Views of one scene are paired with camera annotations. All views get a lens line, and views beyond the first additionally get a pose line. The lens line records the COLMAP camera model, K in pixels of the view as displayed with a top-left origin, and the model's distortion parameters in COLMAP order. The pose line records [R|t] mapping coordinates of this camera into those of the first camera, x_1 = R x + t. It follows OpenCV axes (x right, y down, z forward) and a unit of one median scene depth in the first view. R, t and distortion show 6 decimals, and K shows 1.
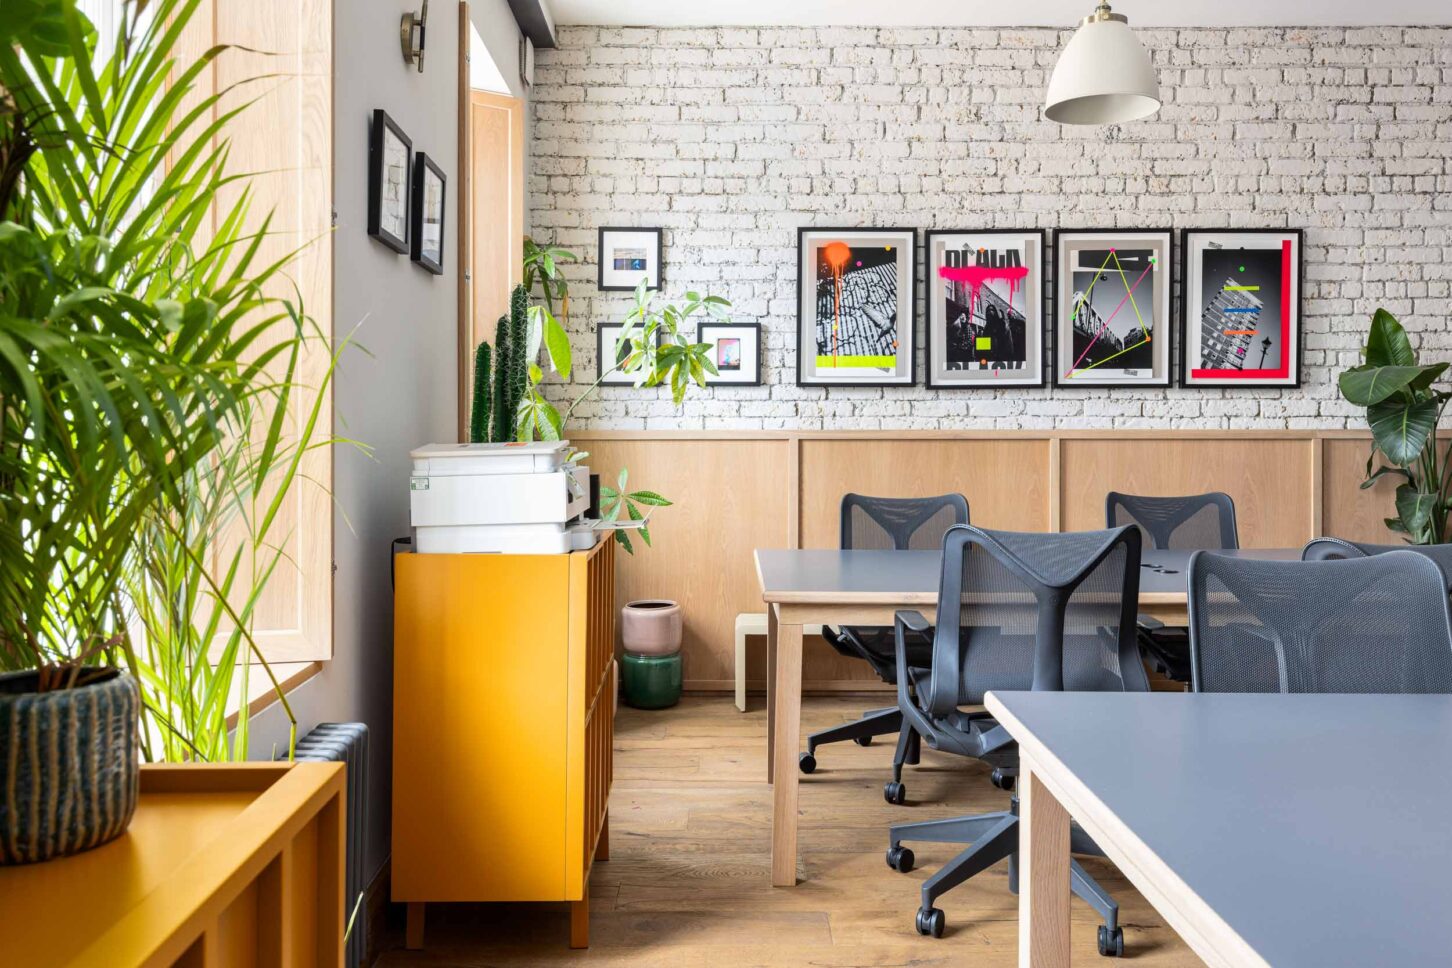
lens RADIAL K [[1388.7, 0, 725.5], [0, 1388.7, 456.9], [0, 0, 1]] dist [-0.000579, -0.003909]
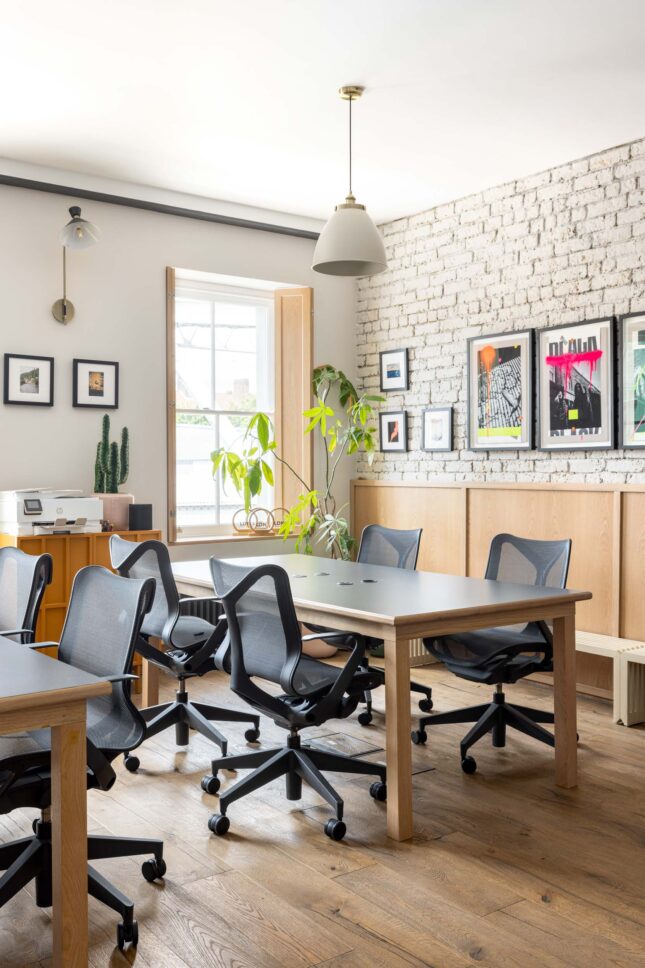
lens RADIAL K [[925.8, 0, 343.2], [0, 925.8, 481.2], [0, 0, 1]] dist [-0.000579, -0.003909]
pose [[0.595603, 0.011759, -0.803193, 0.729557], [0.000177, 0.999891, 0.014771, -0.033729], [0.803279, -0.008940, 0.595536, 0.334480]]
